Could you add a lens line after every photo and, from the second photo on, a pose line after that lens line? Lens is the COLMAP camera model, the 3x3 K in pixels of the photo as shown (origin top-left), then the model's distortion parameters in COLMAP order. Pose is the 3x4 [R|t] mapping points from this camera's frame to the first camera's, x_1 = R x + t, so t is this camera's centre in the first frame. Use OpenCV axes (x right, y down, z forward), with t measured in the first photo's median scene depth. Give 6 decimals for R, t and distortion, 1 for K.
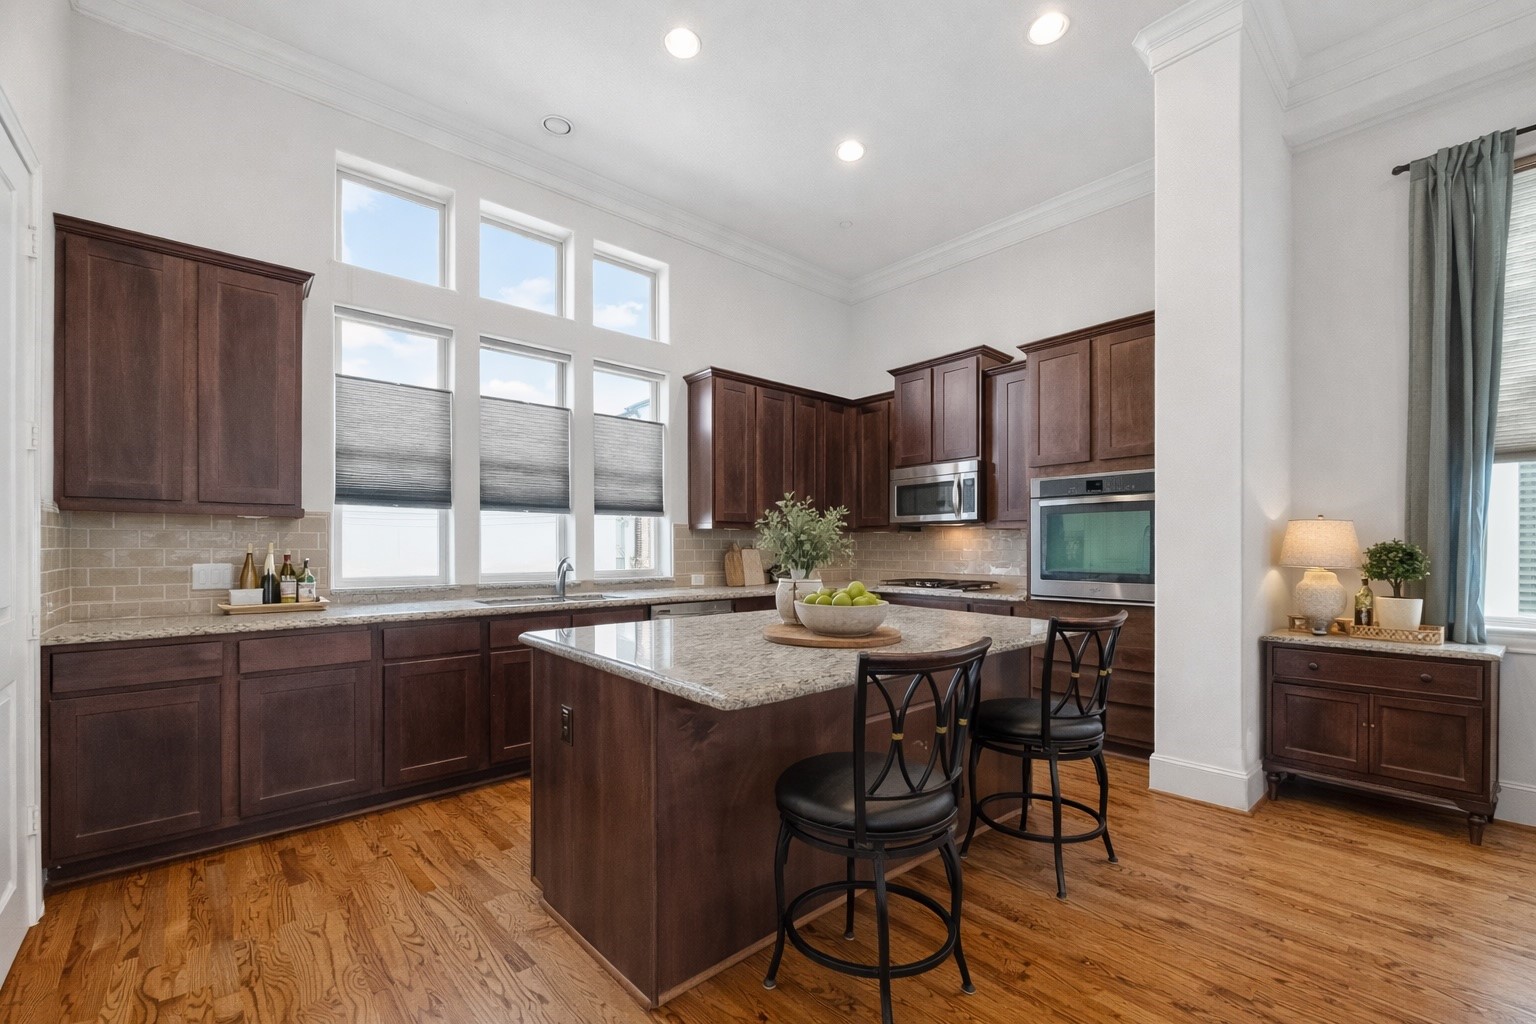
lens RADIAL K [[623.5, 0, 756.6], [0, 623.5, 547.1], [0, 0, 1]] dist [-0.002194, -0.000609]
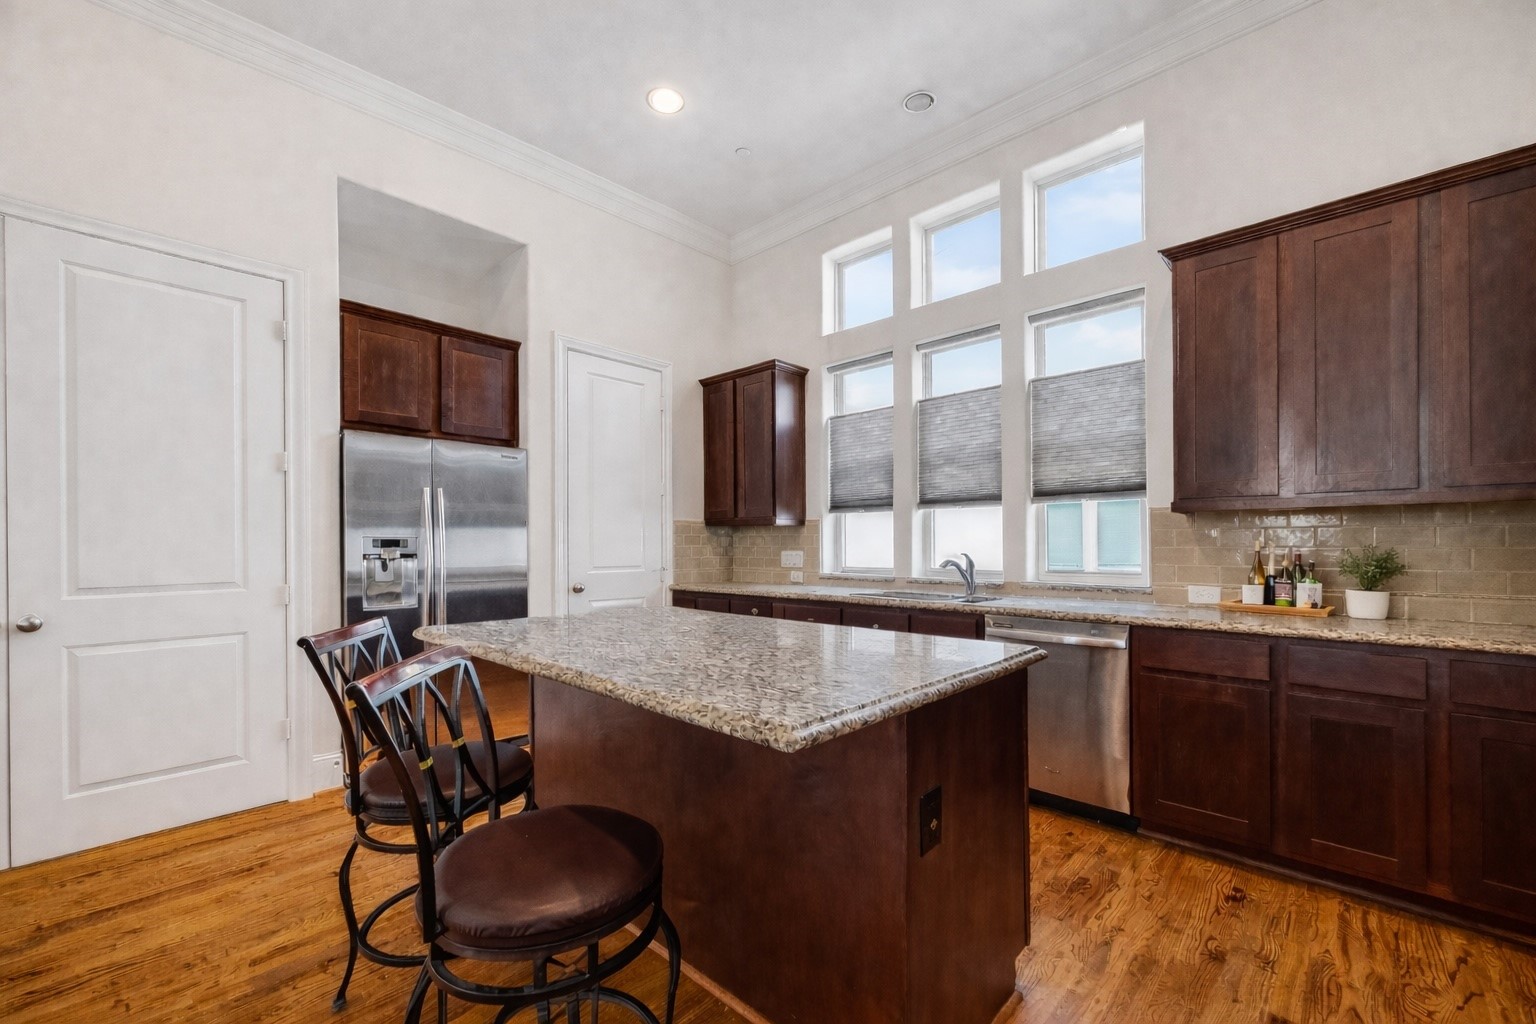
lens RADIAL K [[623.5, 0, 756.6], [0, 623.5, 547.1], [0, 0, 1]] dist [-0.002194, -0.000609]
pose [[0.105038, -0.002184, -0.994466, 0.577533], [0.000862, 0.999997, -0.002105, 0.007011], [0.994468, -0.000636, 0.105040, 0.606189]]
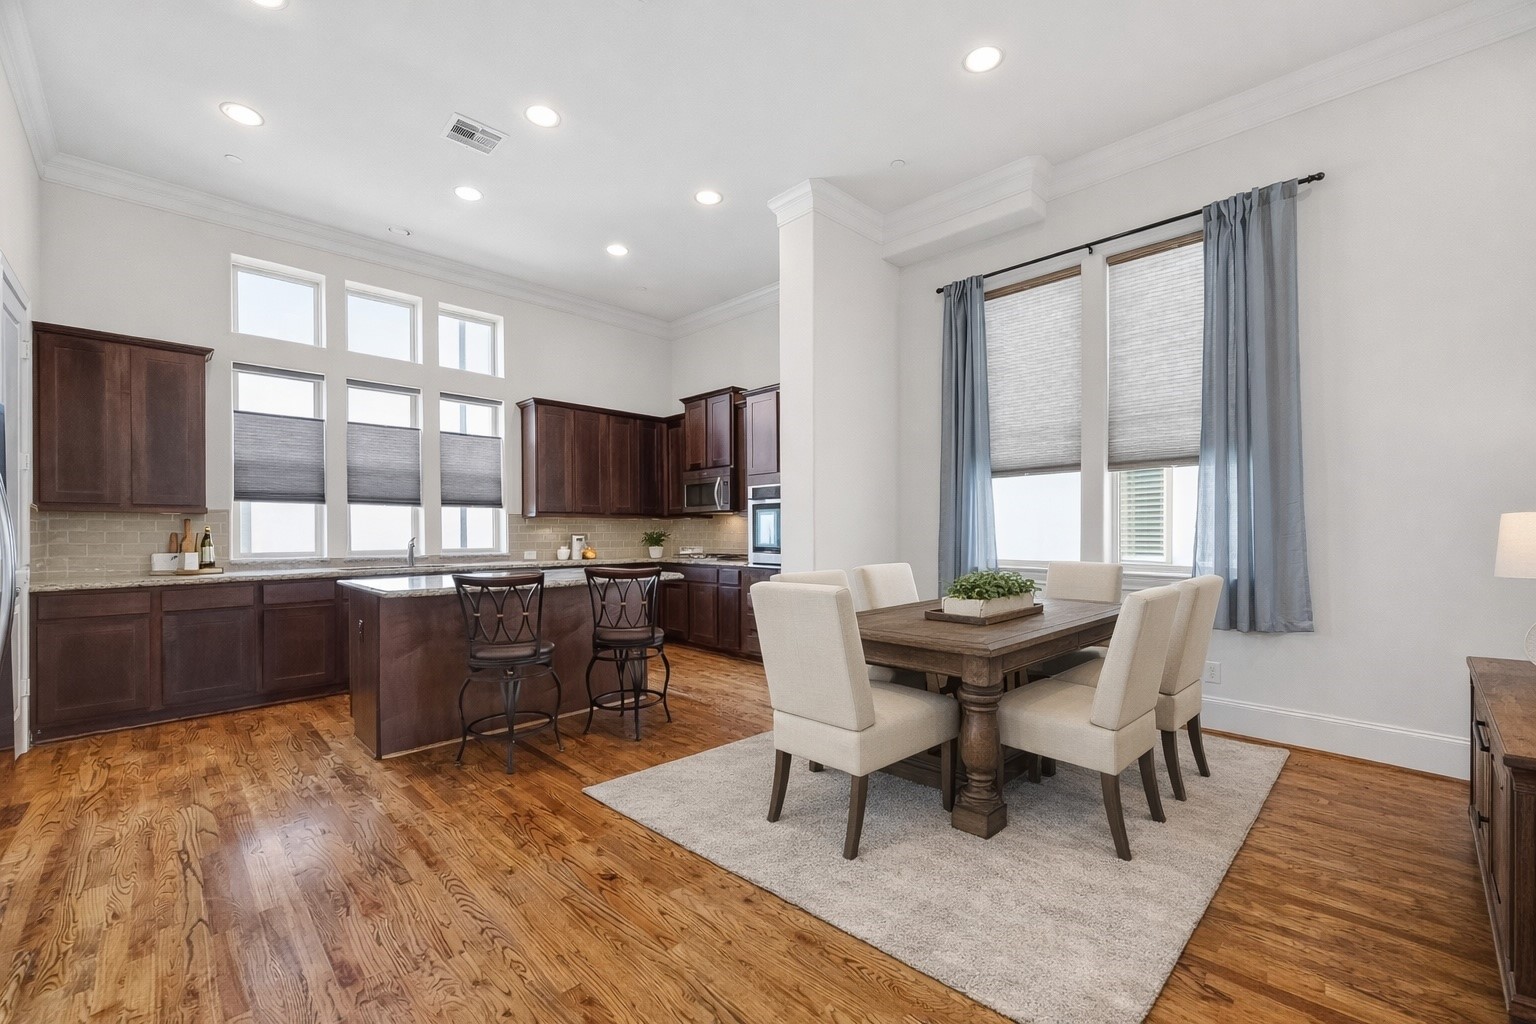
lens RADIAL K [[626.3, 0, 770.5], [0, 626.3, 536.9], [0, 0, 1]] dist [0.000200, 0.000146]
pose [[0.998108, -0.001367, 0.061463, 0.415735], [0.000660, 0.999933, 0.011523, -0.002163], [-0.061475, -0.011461, 0.998043, -0.459830]]
